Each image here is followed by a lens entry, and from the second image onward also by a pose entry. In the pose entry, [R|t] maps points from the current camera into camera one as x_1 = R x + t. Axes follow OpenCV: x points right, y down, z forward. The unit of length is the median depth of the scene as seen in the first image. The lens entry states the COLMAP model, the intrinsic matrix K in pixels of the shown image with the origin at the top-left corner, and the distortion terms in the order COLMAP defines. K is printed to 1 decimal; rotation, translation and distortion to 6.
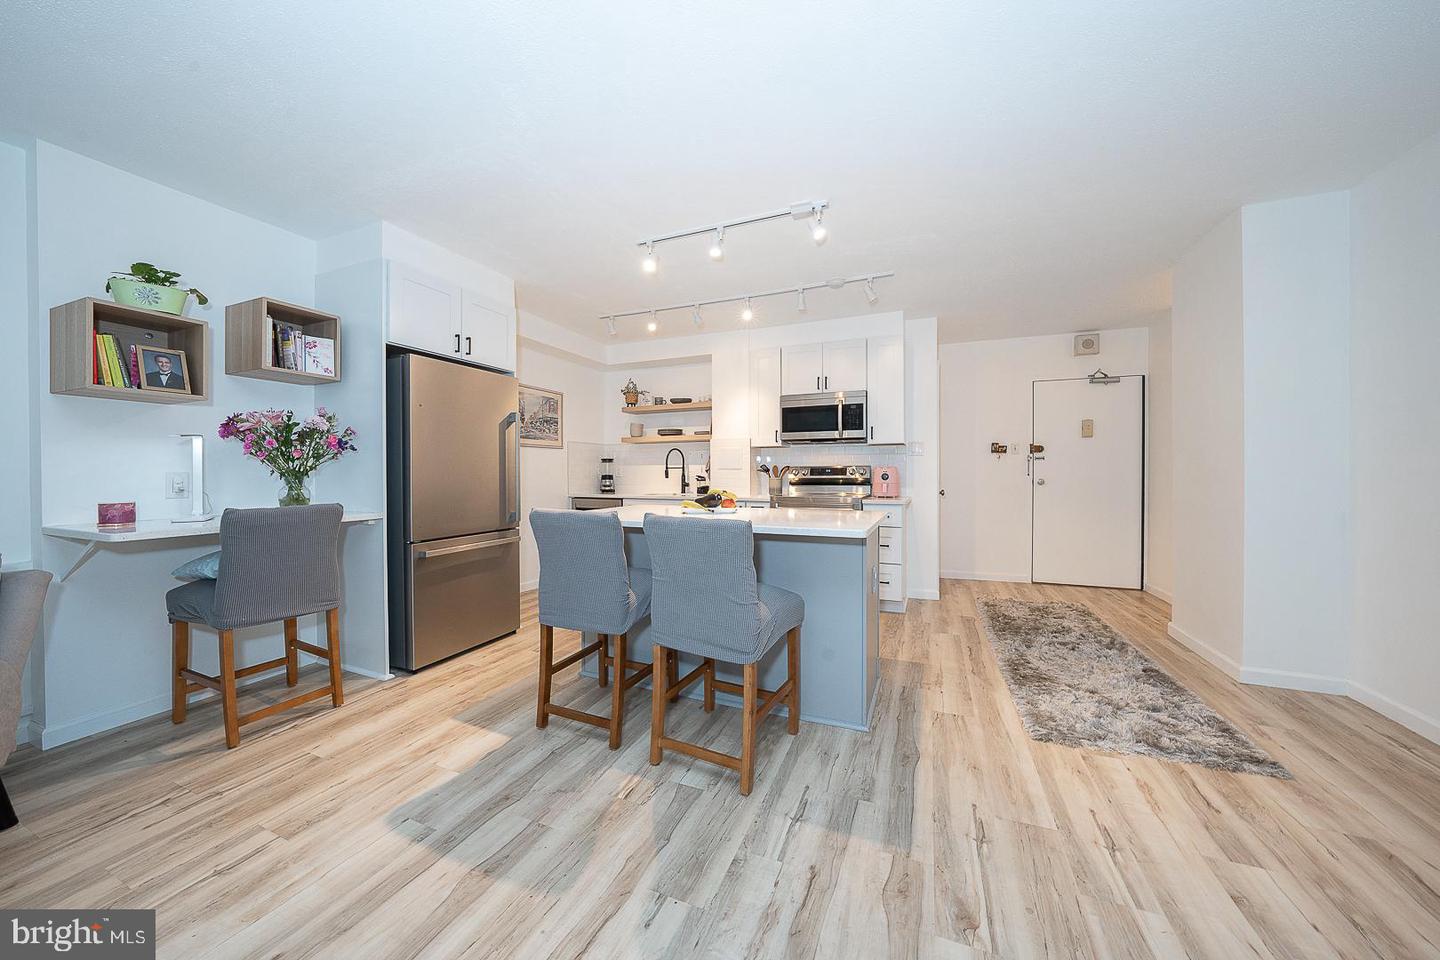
lens RADIAL K [[495.3, 0, 721.5], [0, 495.3, 475.5], [0, 0, 1]] dist [-0.029620, 0.006605]
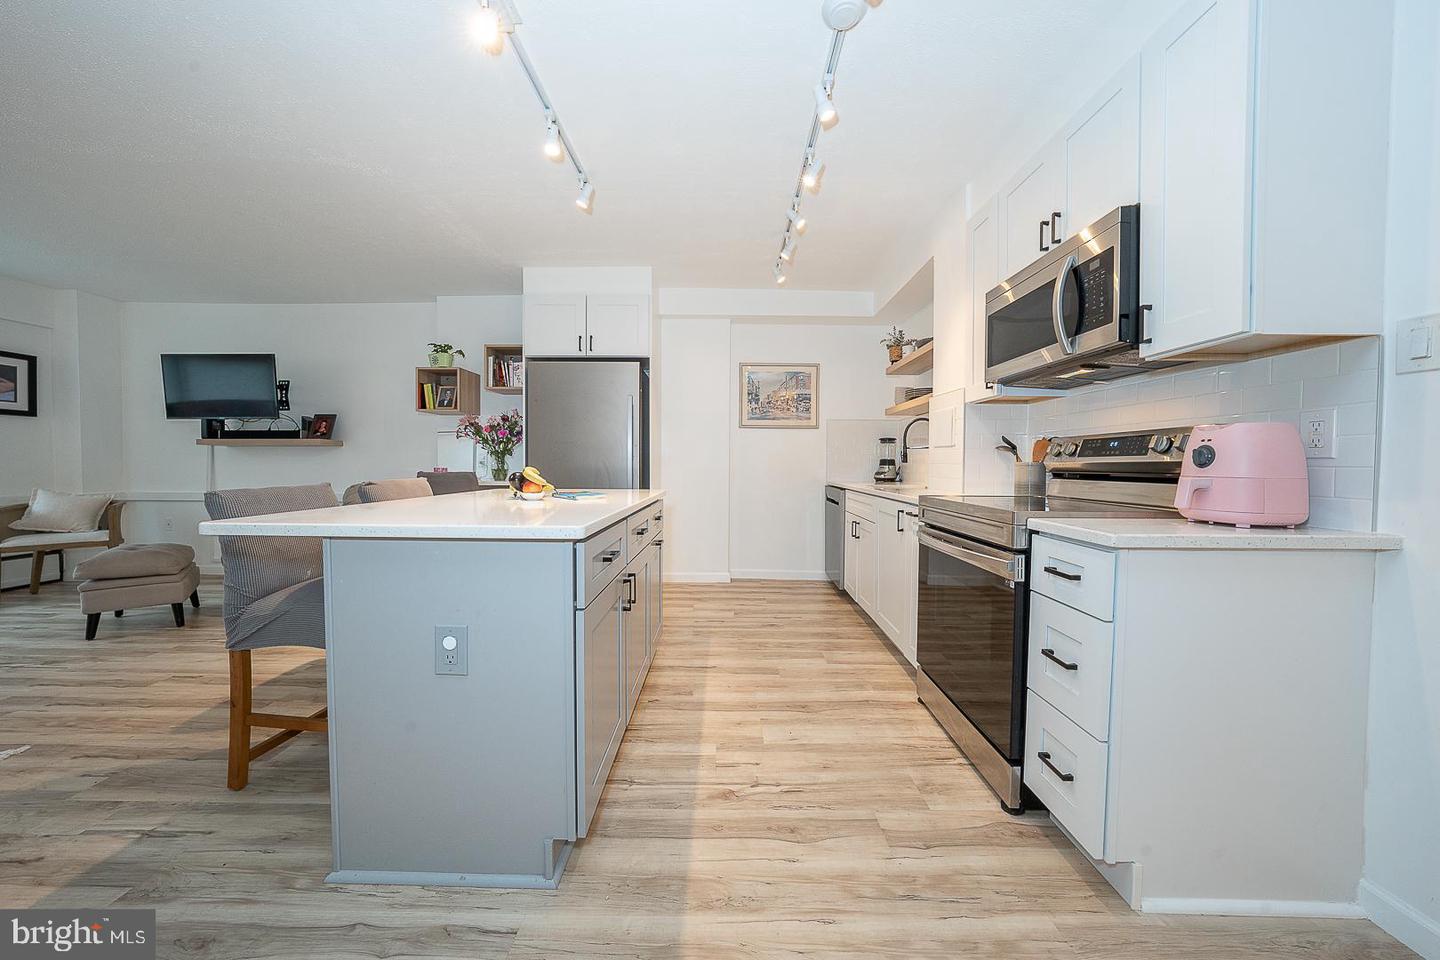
lens RADIAL K [[495.3, 0, 721.5], [0, 495.3, 475.5], [0, 0, 1]] dist [-0.029620, 0.006605]
pose [[0.384464, 0.028208, -0.922709, 0.798666], [-0.013035, 0.999599, 0.025127, 0.017118], [0.923048, 0.002367, 0.384678, 0.976771]]
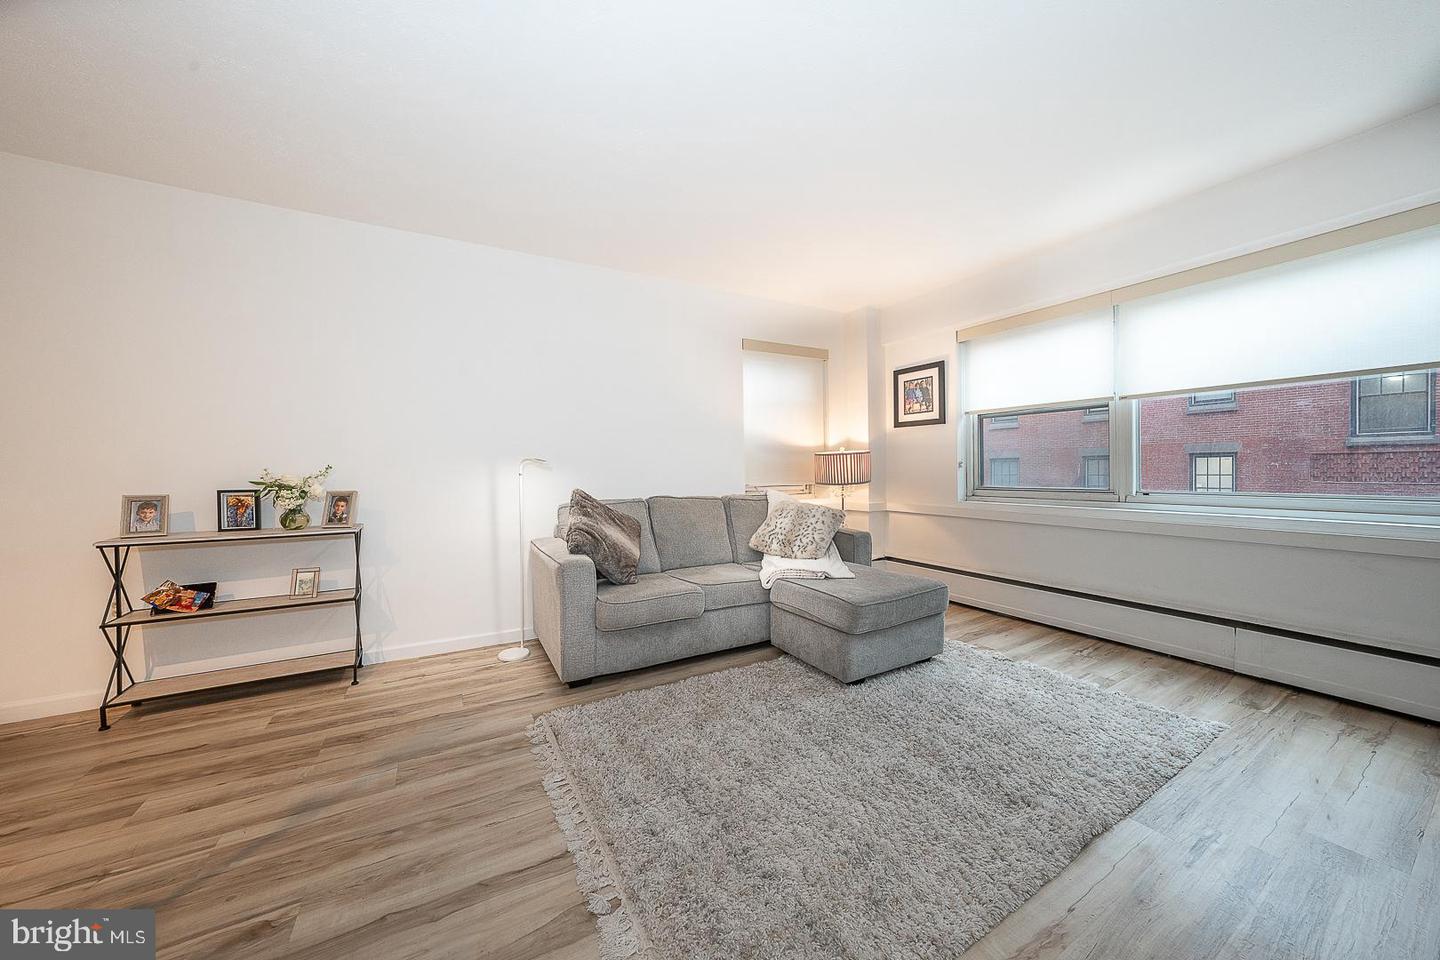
lens RADIAL K [[495.3, 0, 721.5], [0, 495.3, 475.5], [0, 0, 1]] dist [-0.029620, 0.006605]
pose [[-0.792476, 0.006560, 0.609868, -0.366241], [0.018555, 0.999739, 0.013358, 0.014907], [-0.609621, 0.021902, -0.792390, 0.540418]]
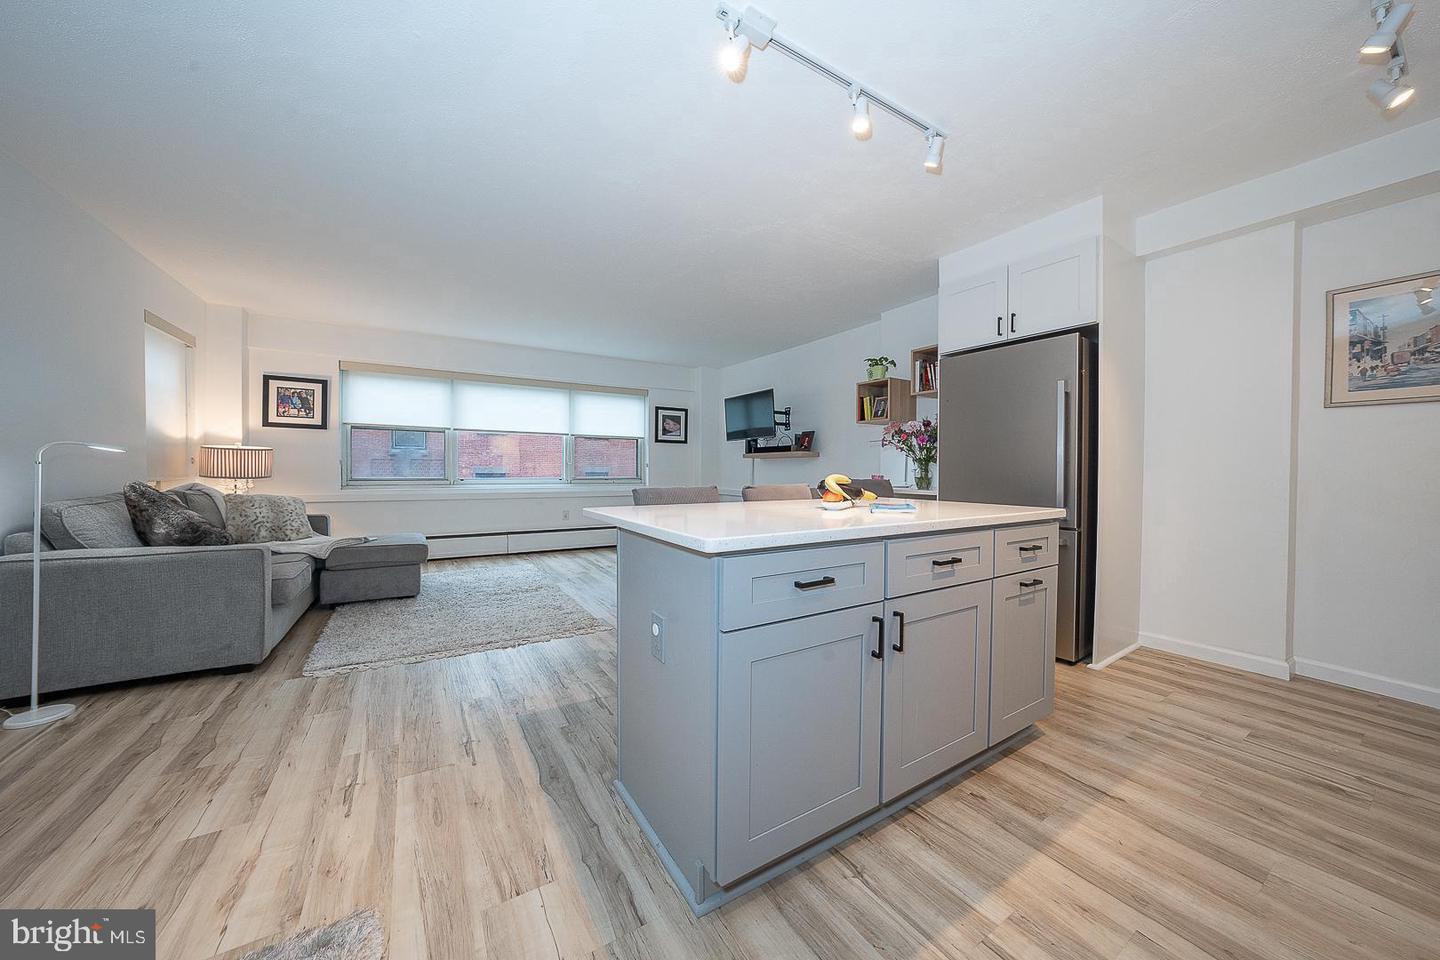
lens RADIAL K [[495.3, 0, 721.5], [0, 495.3, 475.5], [0, 0, 1]] dist [-0.029620, 0.006605]
pose [[-0.574981, 0.011377, -0.818088, 0.666687], [-0.009007, 0.999755, 0.020233, 0.015629], [0.818117, 0.019002, -0.574737, 1.268187]]
